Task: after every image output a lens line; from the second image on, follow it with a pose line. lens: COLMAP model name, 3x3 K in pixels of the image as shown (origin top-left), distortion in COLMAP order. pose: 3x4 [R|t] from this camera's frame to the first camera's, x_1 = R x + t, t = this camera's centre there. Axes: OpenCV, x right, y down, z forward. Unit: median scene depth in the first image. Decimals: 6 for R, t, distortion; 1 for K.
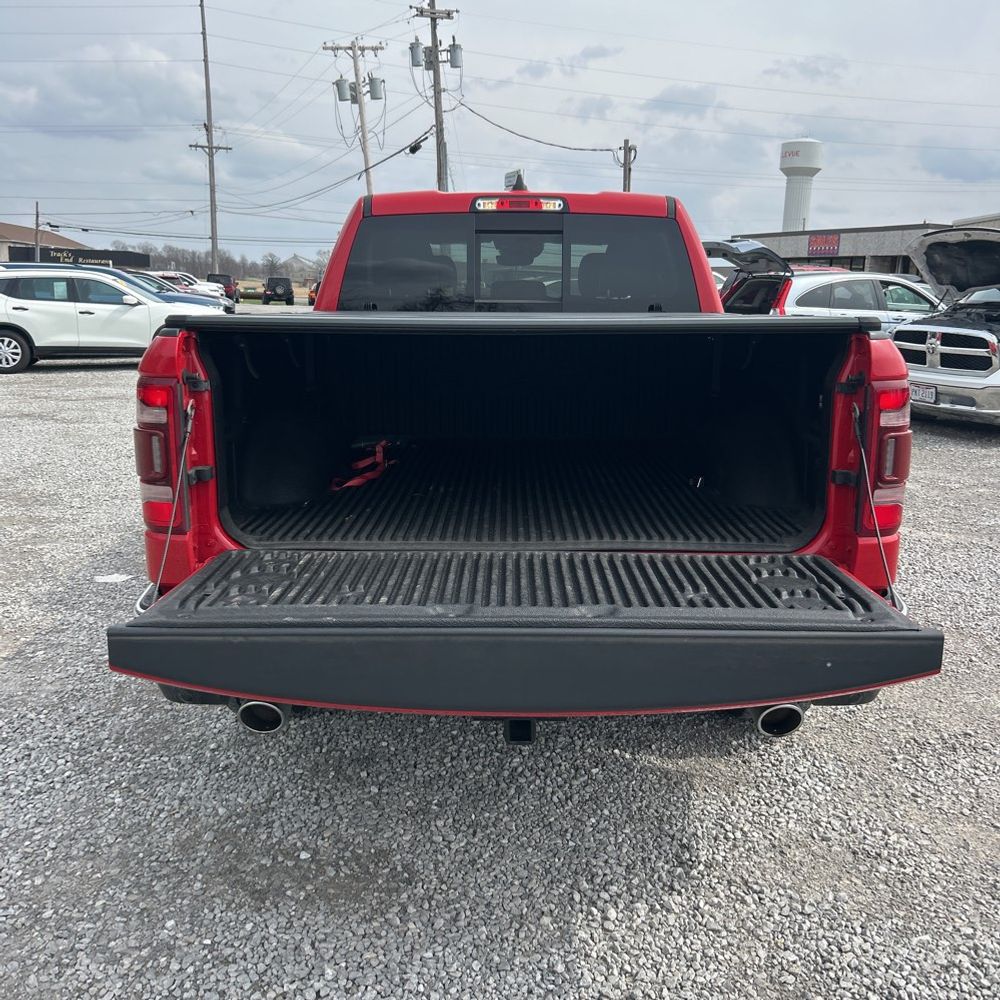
lens RADIAL K [[1005.0, 0, 497.2], [0, 1005.0, 513.9], [0, 0, 1]] dist [0.012281, -0.010236]
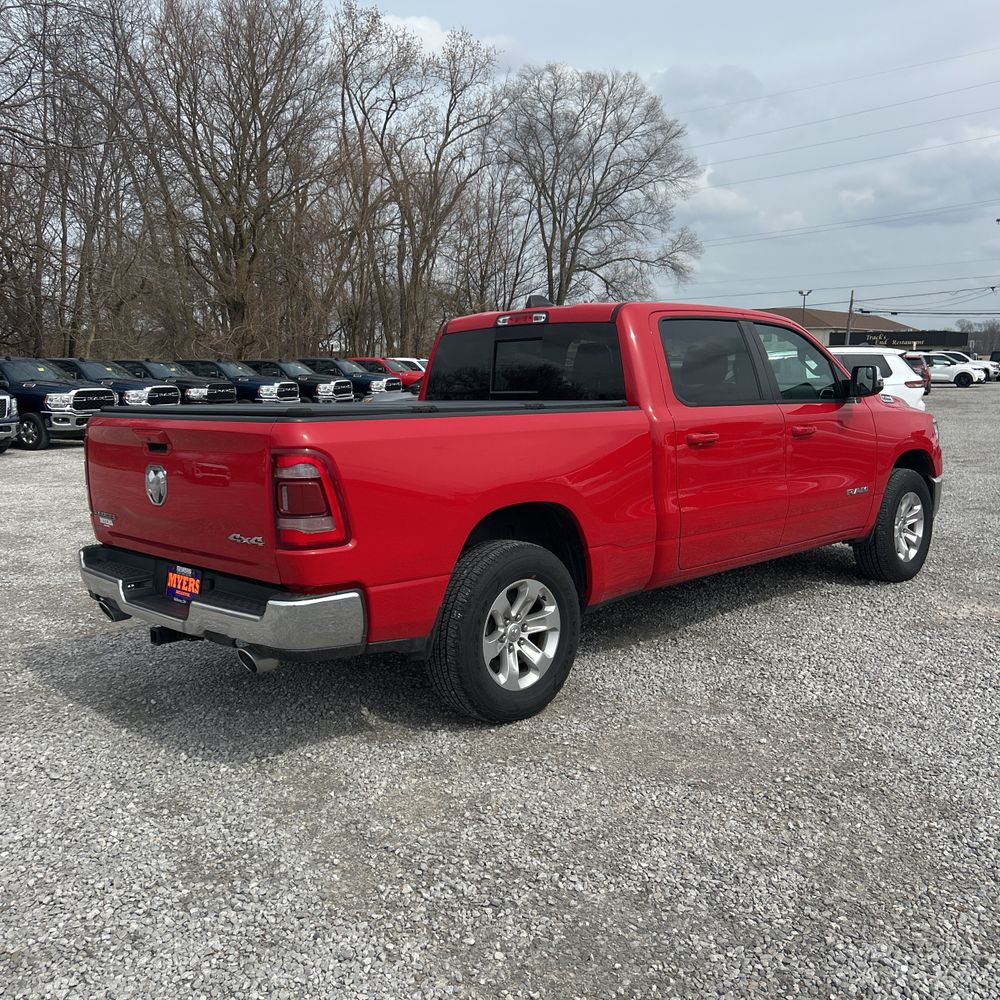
lens RADIAL K [[983.1, 0, 513.3], [0, 983.1, 509.3], [0, 0, 1]] dist [0.058999, -0.166569]
pose [[0.716023, 0.072555, -0.694296, 1.297649], [-0.126087, 0.991668, -0.026402, -0.032303], [0.686595, 0.106446, 0.719206, 0.117263]]
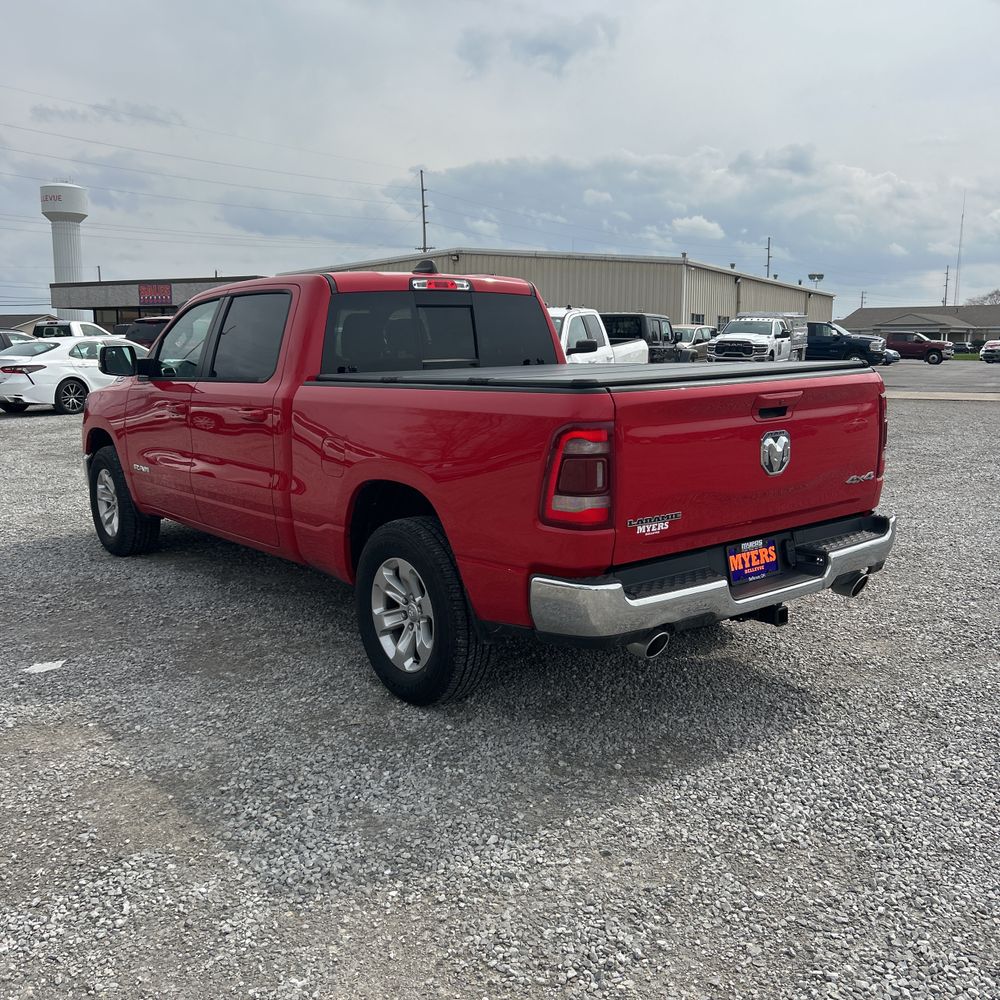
lens RADIAL K [[1016.6, 0, 501.3], [0, 1016.6, 516.3], [0, 0, 1]] dist [0.112774, -0.239085]
pose [[0.777198, -0.131244, 0.615417, -1.041563], [0.159560, 0.987147, 0.009013, -0.026423], [-0.608690, 0.091191, 0.788150, -0.046701]]
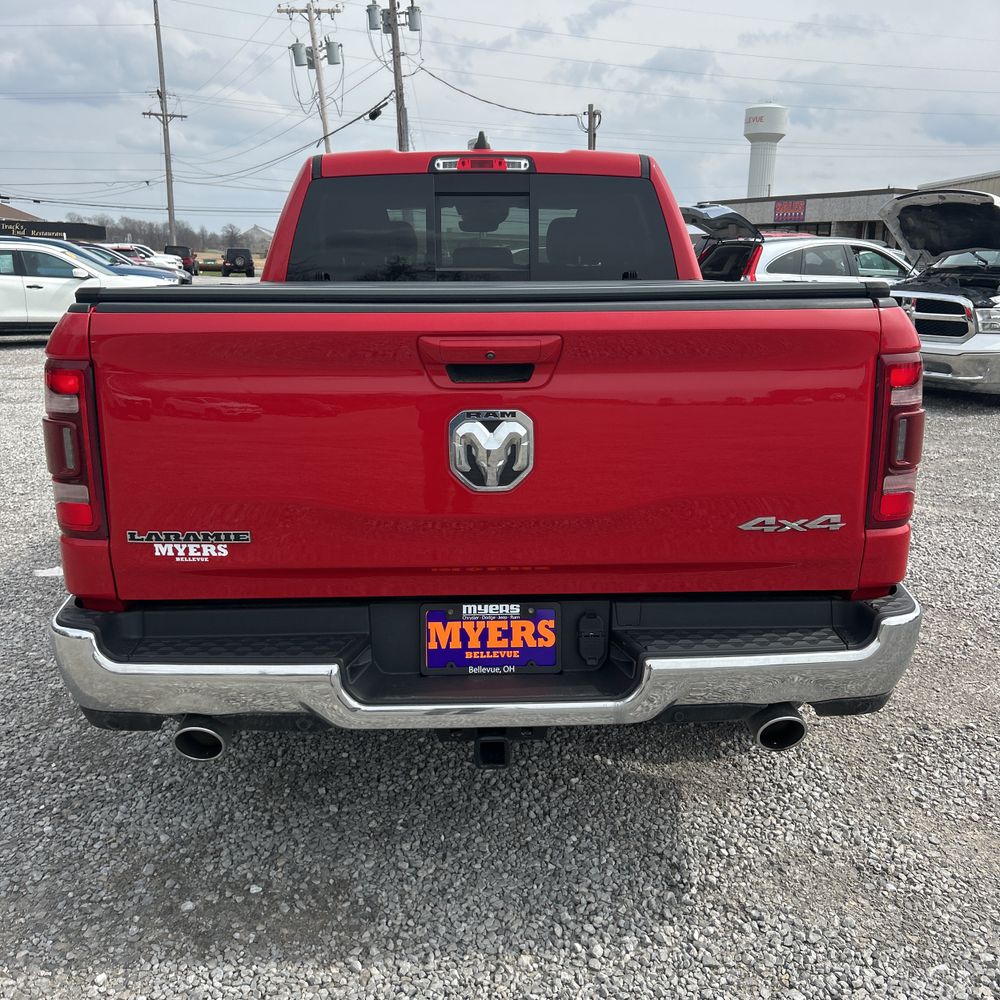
lens RADIAL K [[1010.6, 0, 500.0], [0, 1010.6, 500.0], [0, 0, 1]] dist [0.017011, -0.013114]
pose [[0.999289, -0.017417, 0.033424, 0.002526], [0.016940, 0.999751, 0.014501, -0.015540], [-0.033669, -0.013925, 0.999336, 0.080718]]
